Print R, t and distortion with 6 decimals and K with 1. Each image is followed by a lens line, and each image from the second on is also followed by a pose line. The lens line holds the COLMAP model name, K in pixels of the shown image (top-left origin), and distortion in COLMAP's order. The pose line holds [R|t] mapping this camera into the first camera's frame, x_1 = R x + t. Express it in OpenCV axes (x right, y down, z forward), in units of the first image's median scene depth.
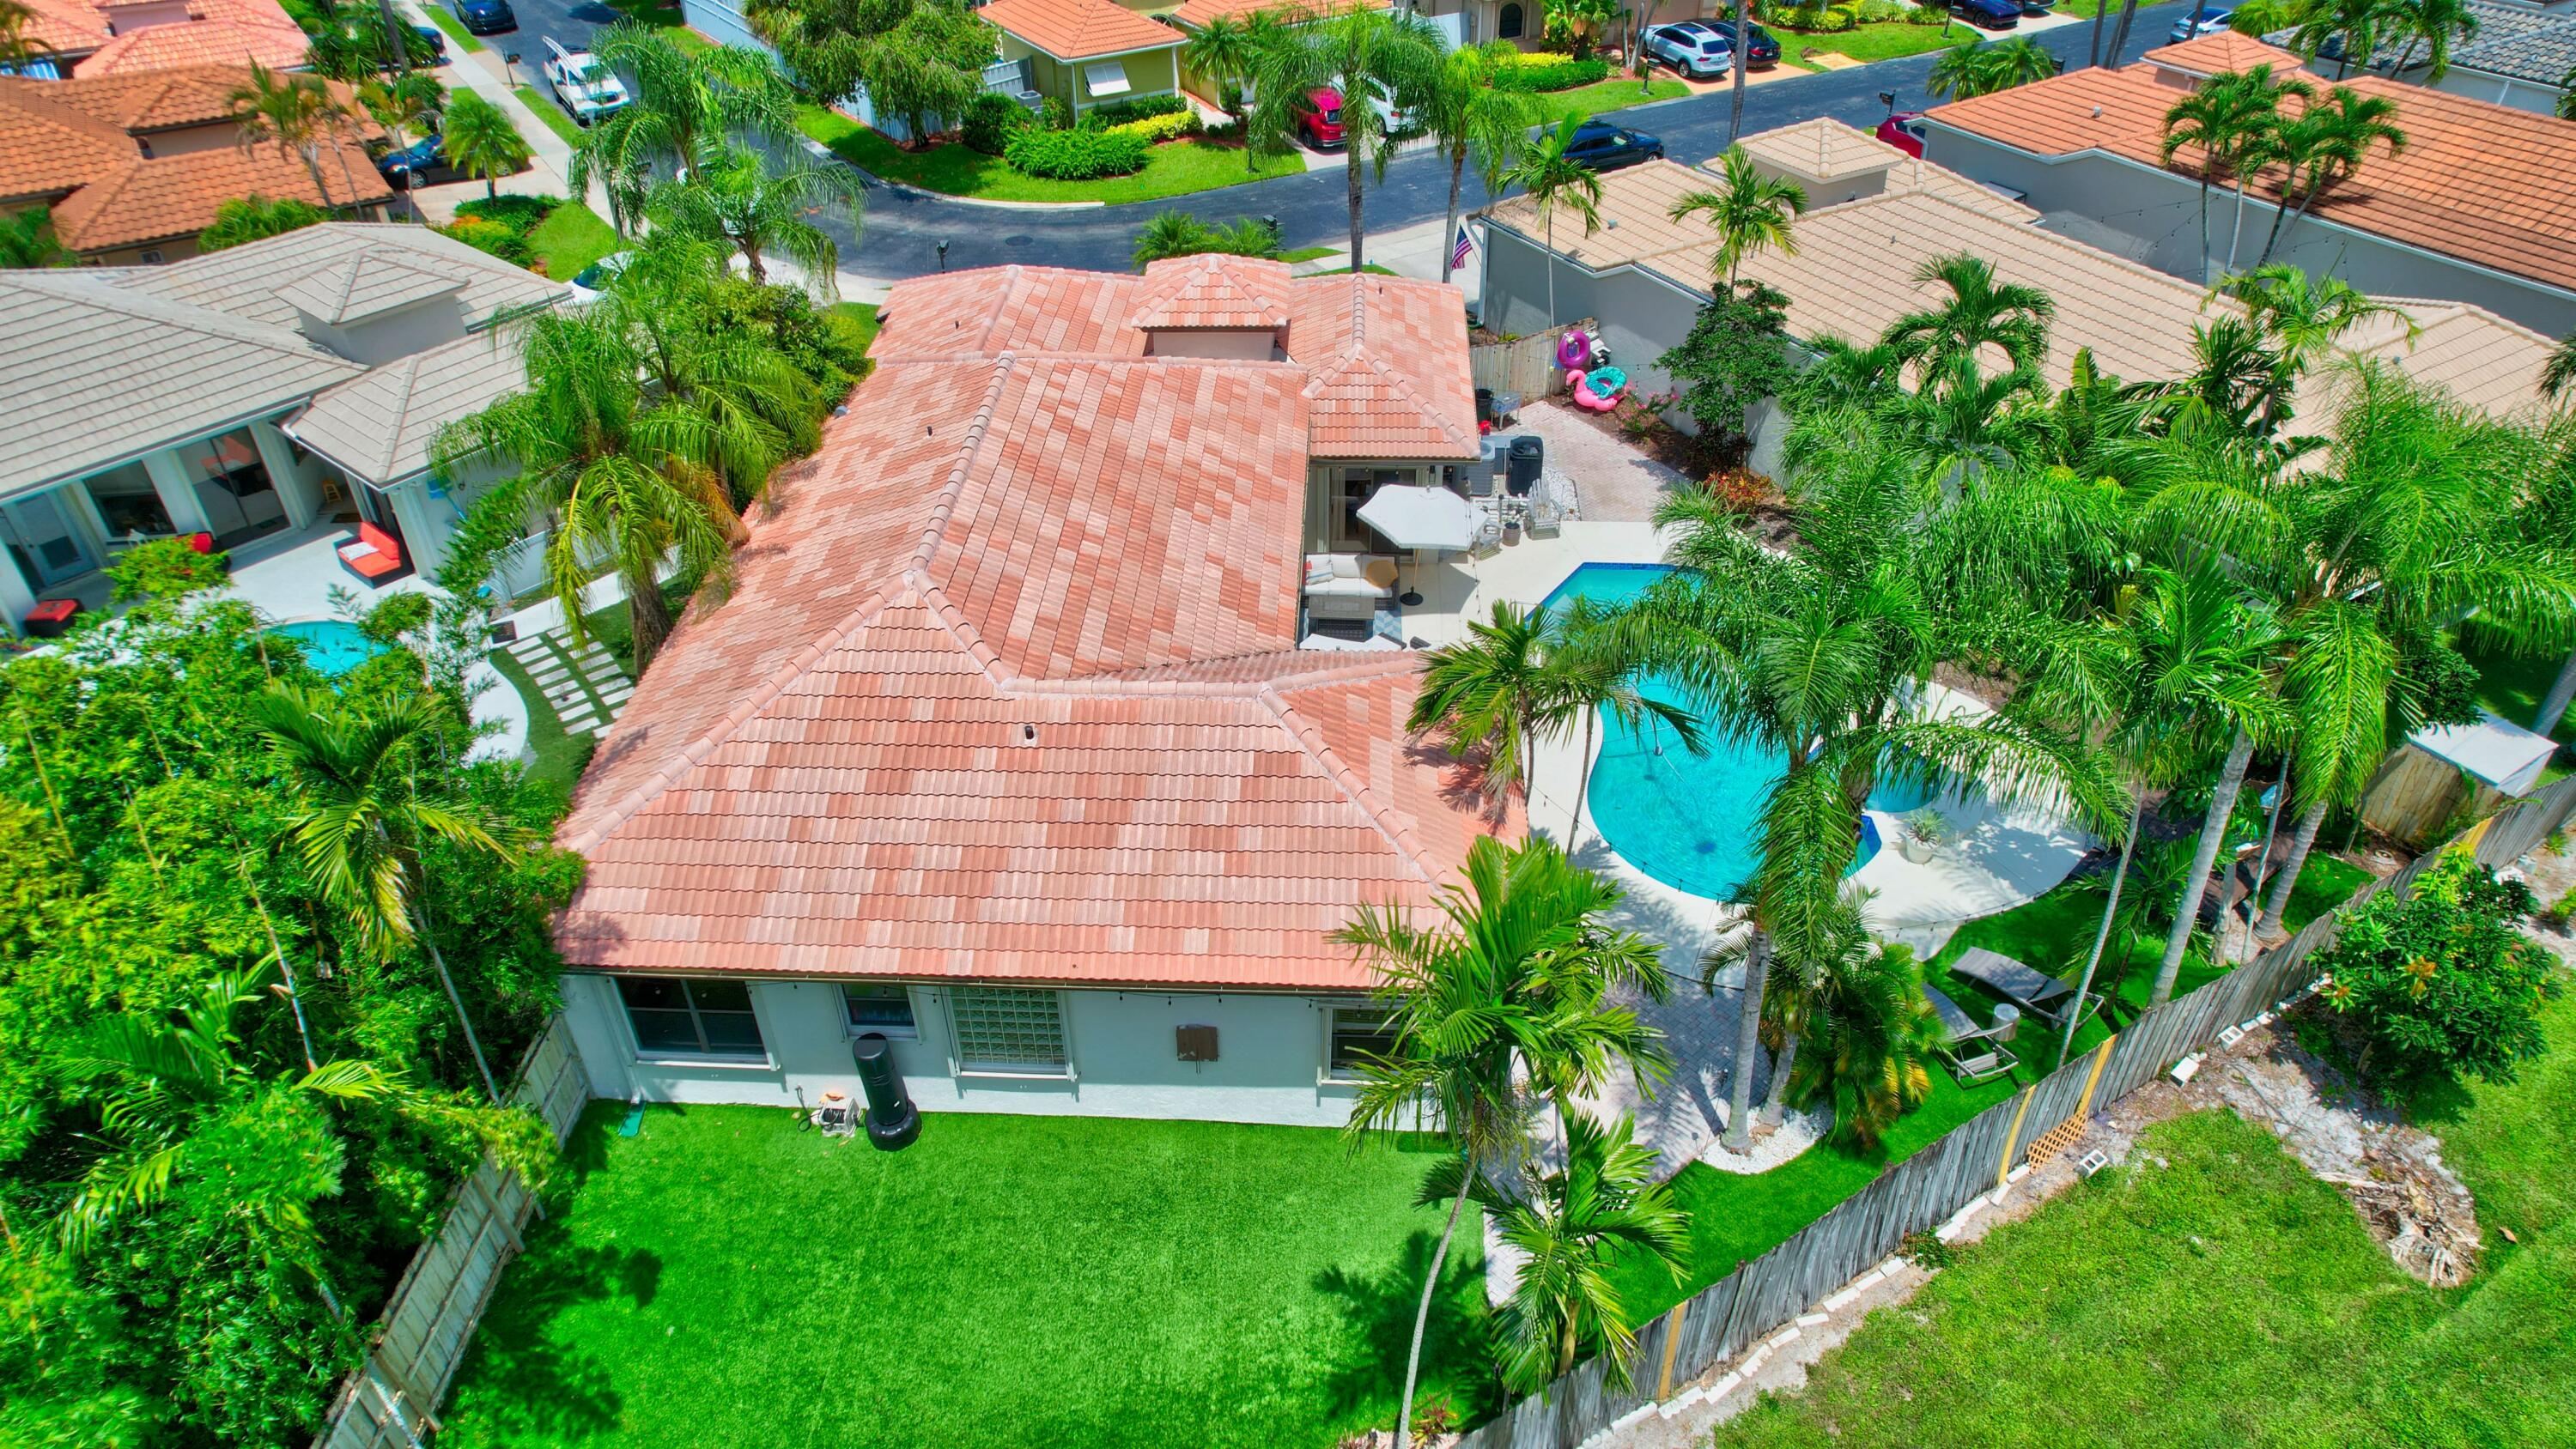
lens RADIAL K [[1658.8, 0, 1288.0], [0, 1658.8, 724.5], [0, 0, 1]] dist [-0.076242, 0.080627]
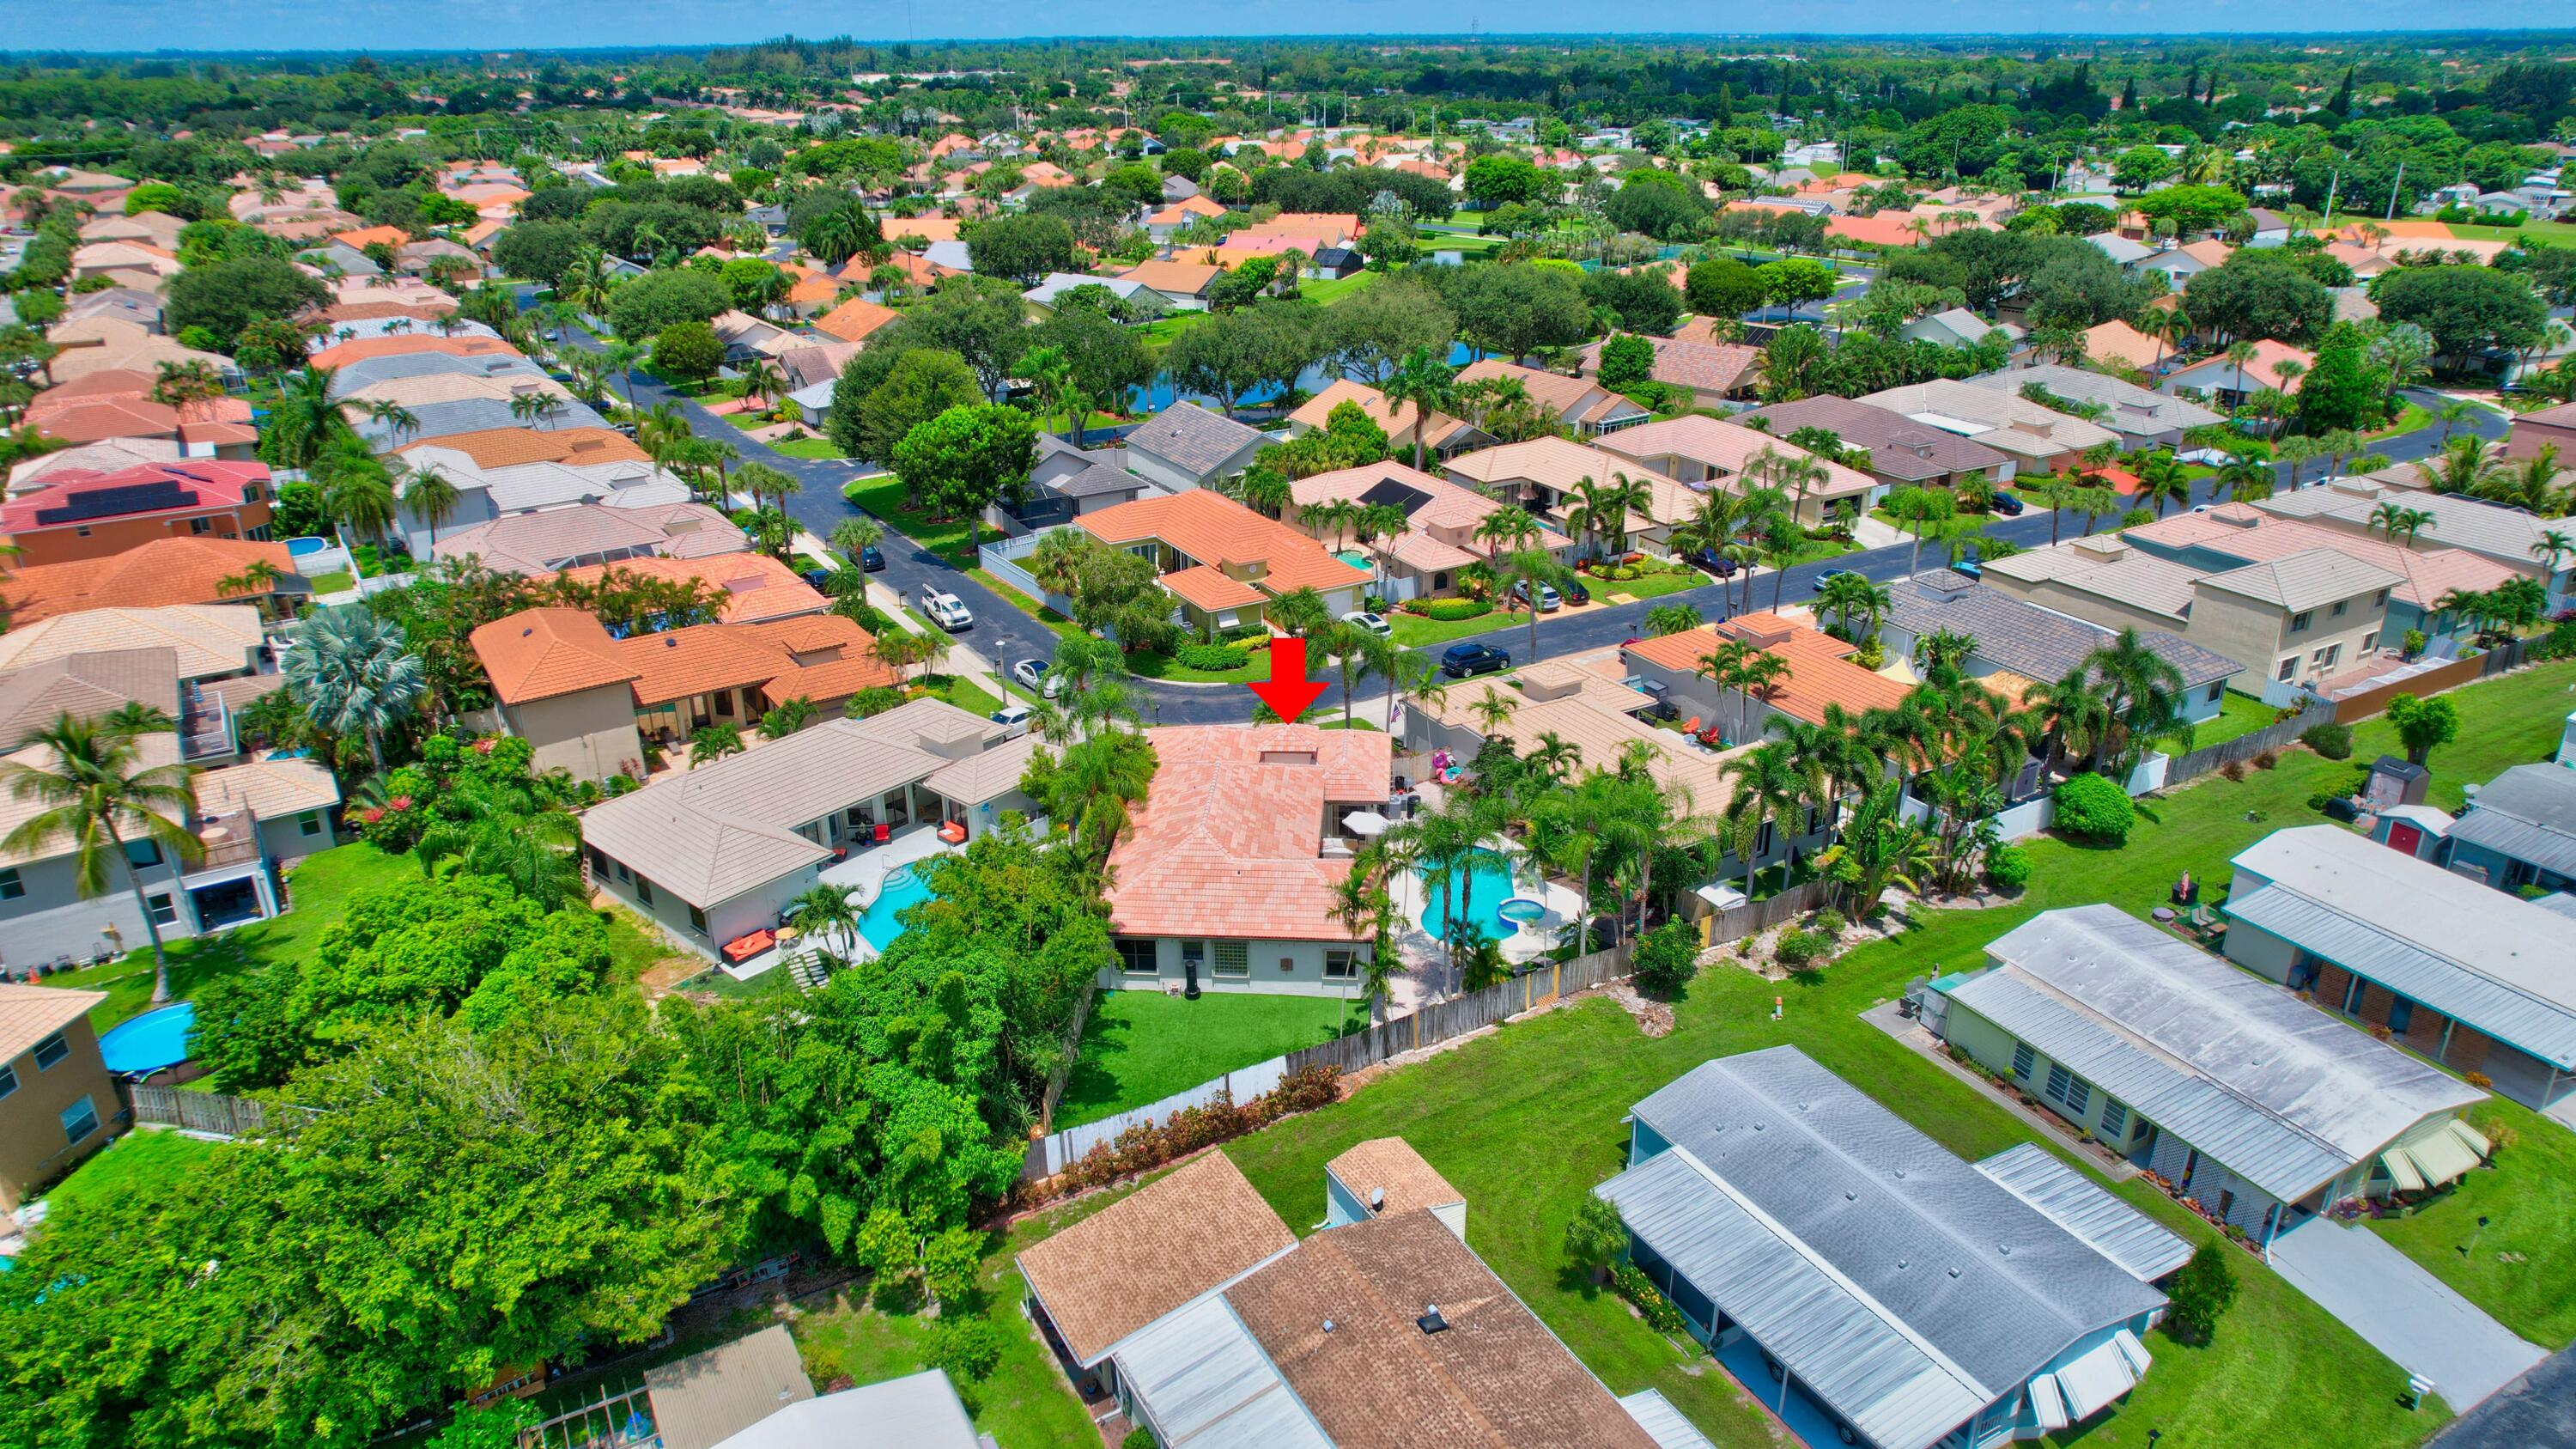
lens RADIAL K [[1650.1, 0, 1288.0], [0, 1650.1, 724.5], [0, 0, 1]] dist [-0.075573, 0.062690]
pose [[0.999712, 0.009912, -0.021844, 0.010061], [-0.014666, 0.973167, -0.229630, 0.300721], [0.018982, 0.229885, 0.973033, -1.469849]]
